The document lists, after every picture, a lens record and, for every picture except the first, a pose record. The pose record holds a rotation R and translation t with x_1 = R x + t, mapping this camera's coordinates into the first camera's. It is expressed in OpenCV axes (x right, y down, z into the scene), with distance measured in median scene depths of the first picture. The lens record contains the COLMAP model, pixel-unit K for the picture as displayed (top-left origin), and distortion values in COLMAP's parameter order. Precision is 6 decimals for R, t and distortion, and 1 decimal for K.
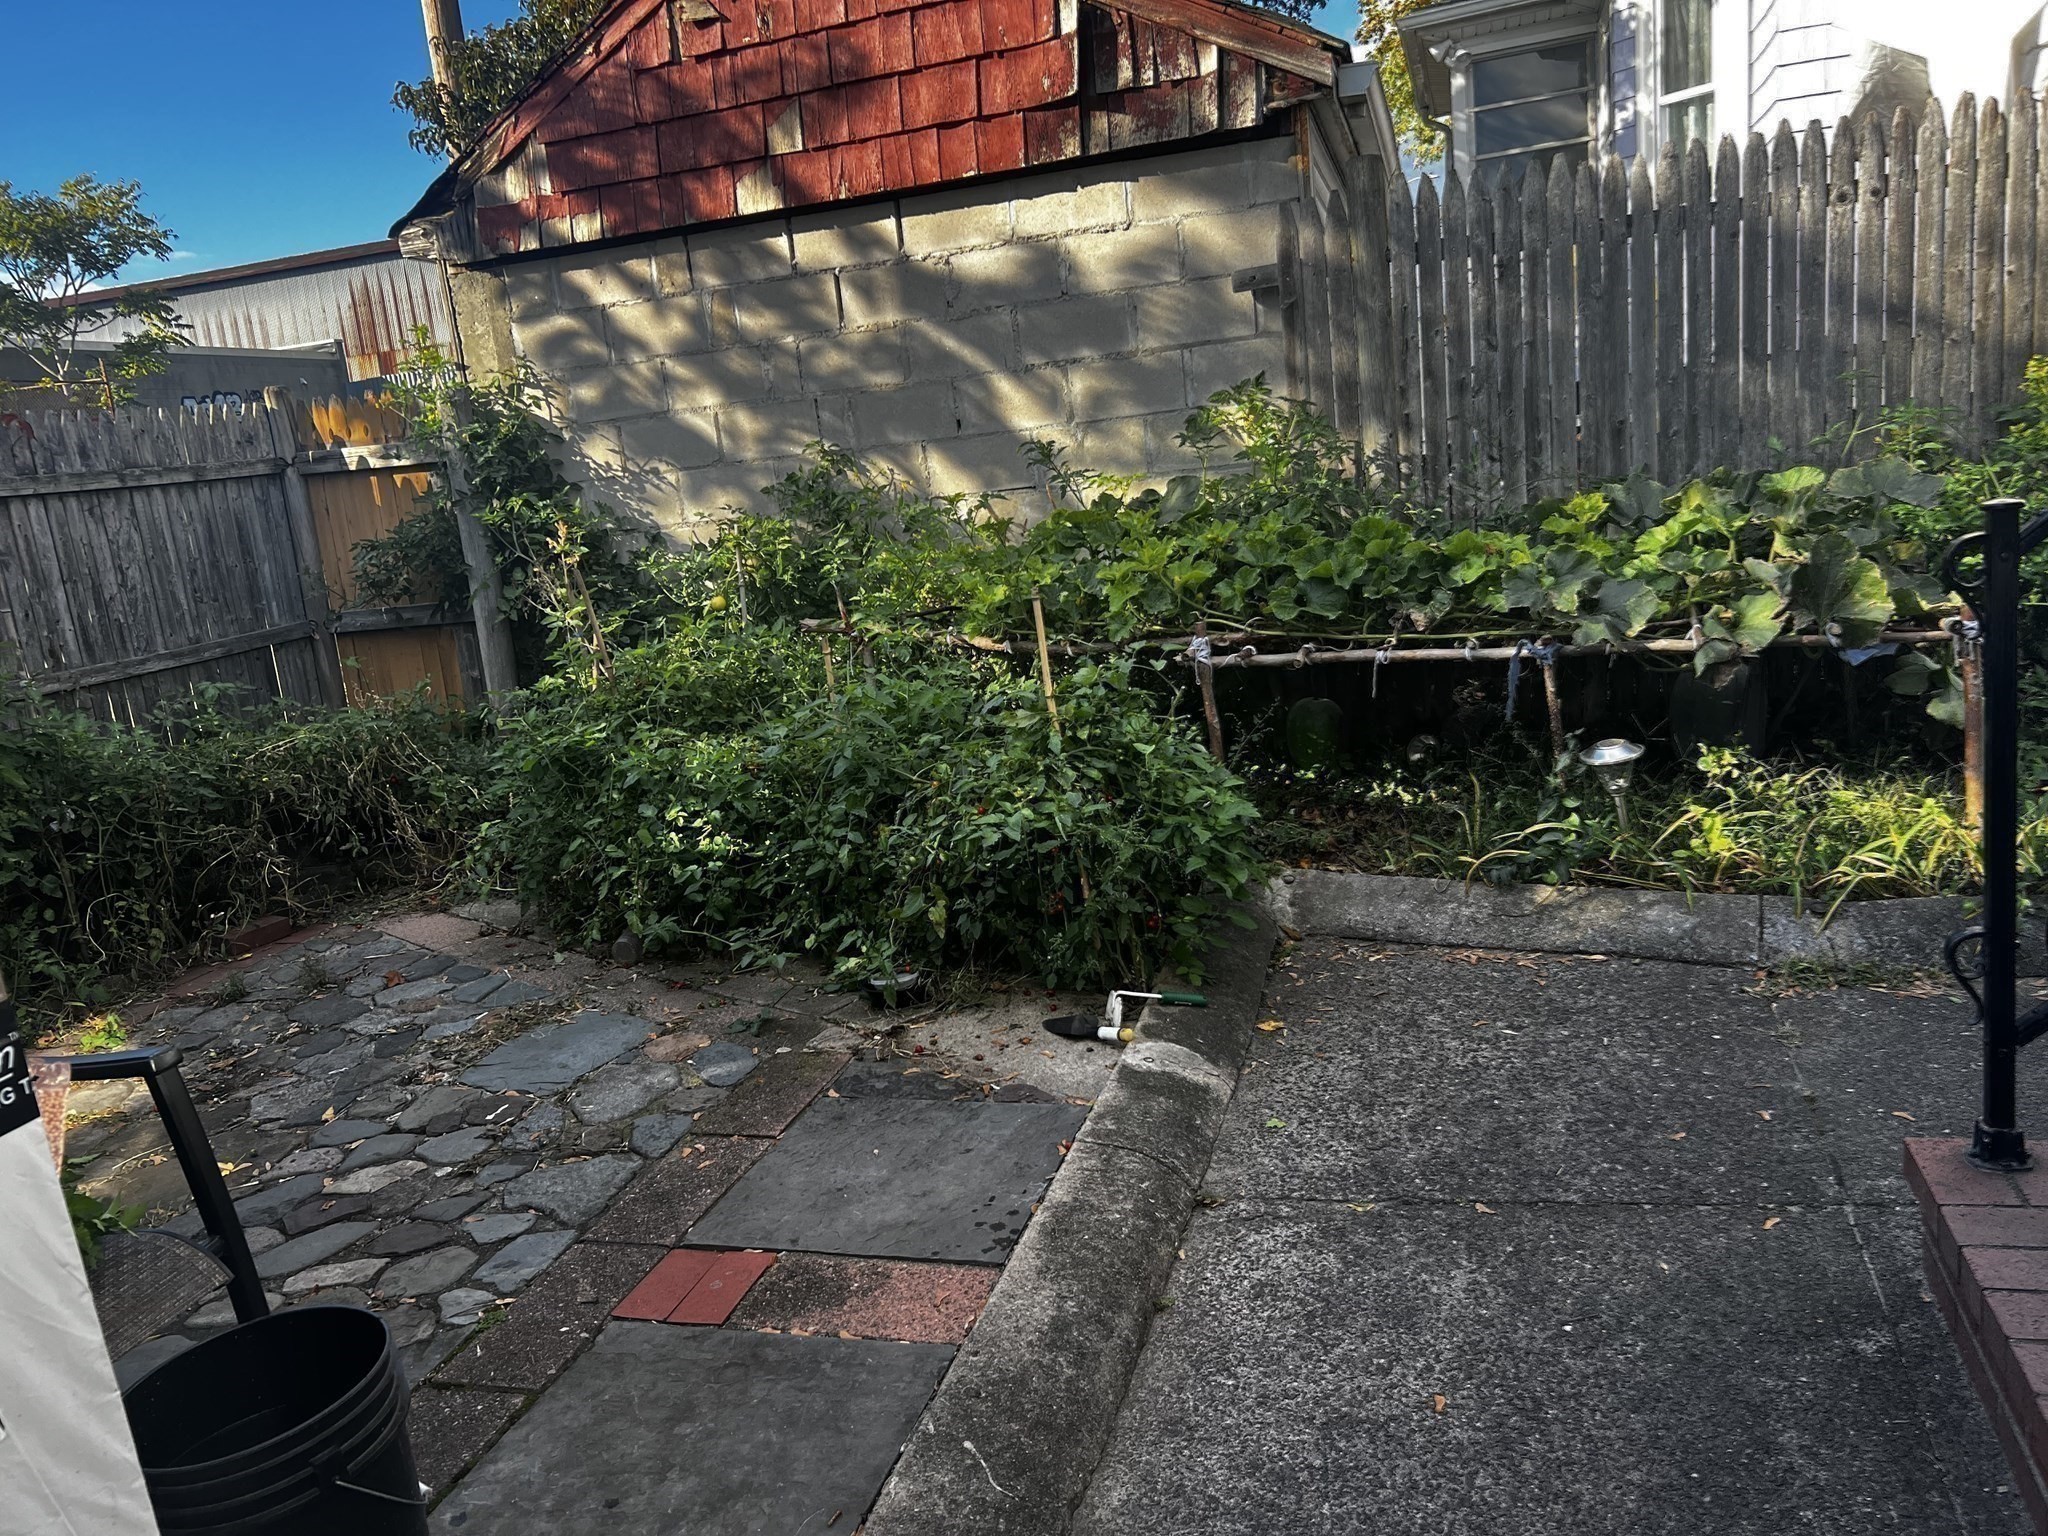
lens RADIAL K [[1539.4, 0, 1019.2], [0, 1539.4, 779.8], [0, 0, 1]] dist [-0.014203, -0.013034]
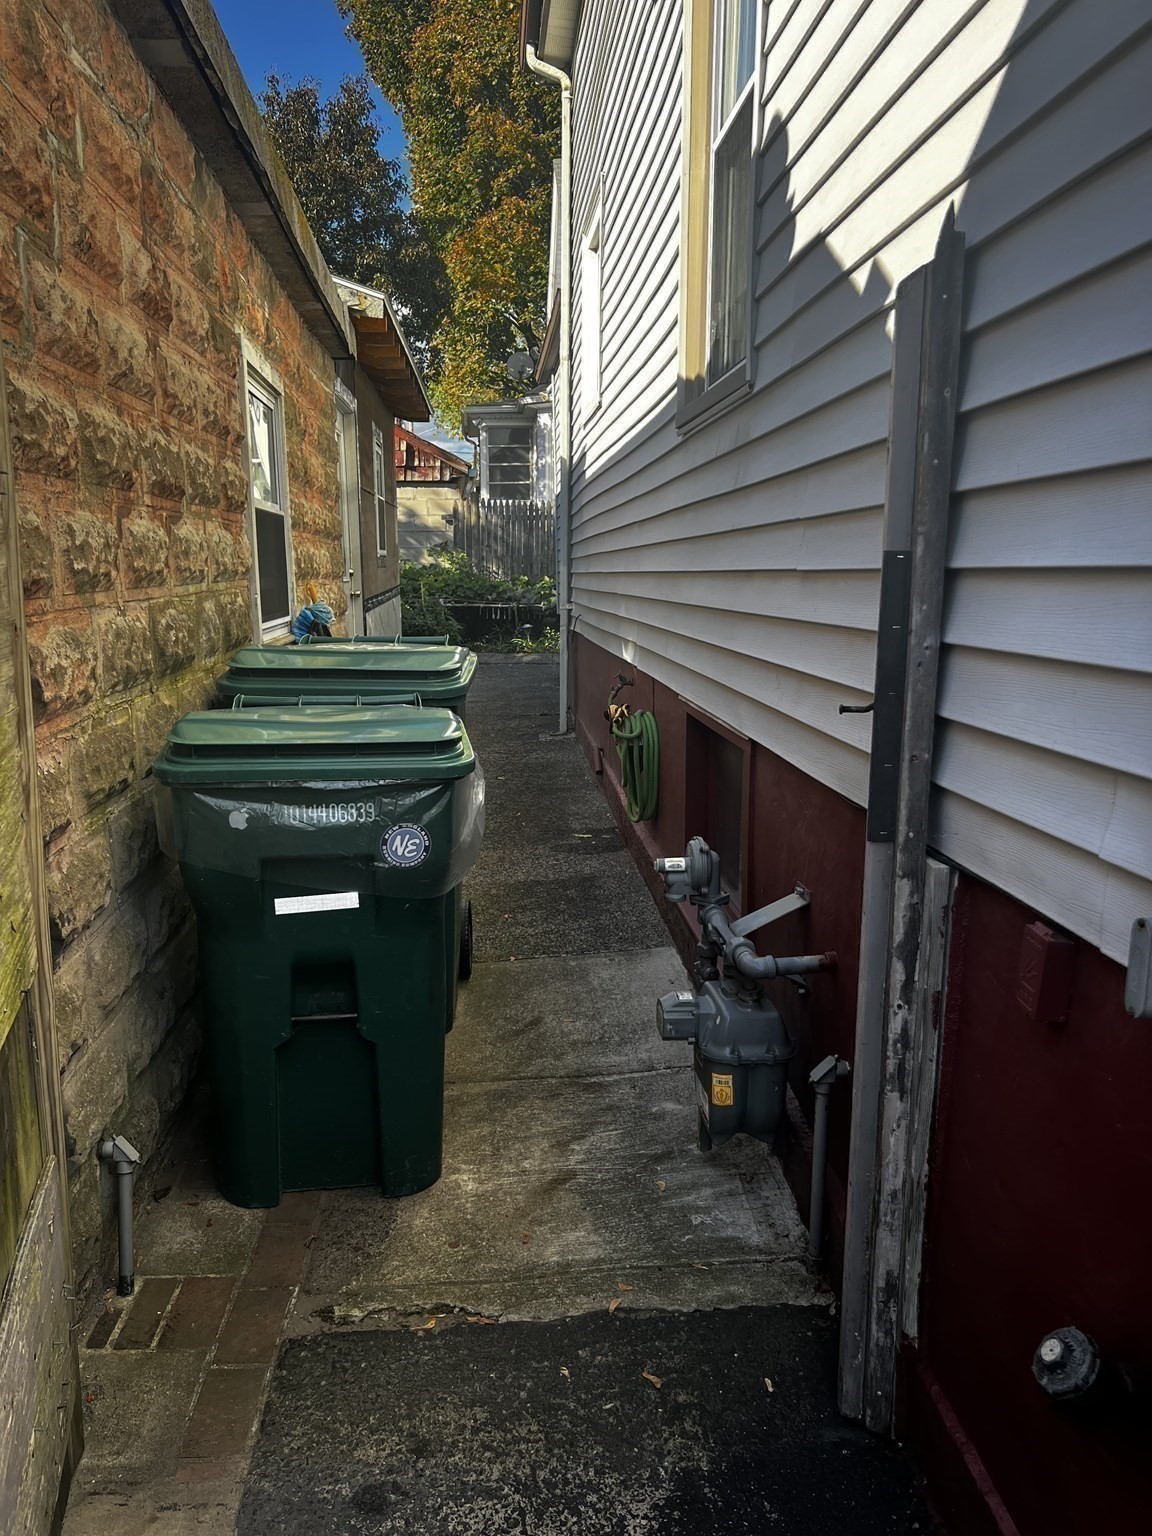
lens RADIAL K [[1154.6, 0, 578.4], [0, 1154.6, 772.2], [0, 0, 1]] dist [-0.014203, -0.013034]
pose [[0.920598, 0.036406, 0.388810, -0.847892], [-0.014480, 0.998142, -0.059177, 0.635997], [-0.390242, 0.048848, 0.919415, -2.334798]]
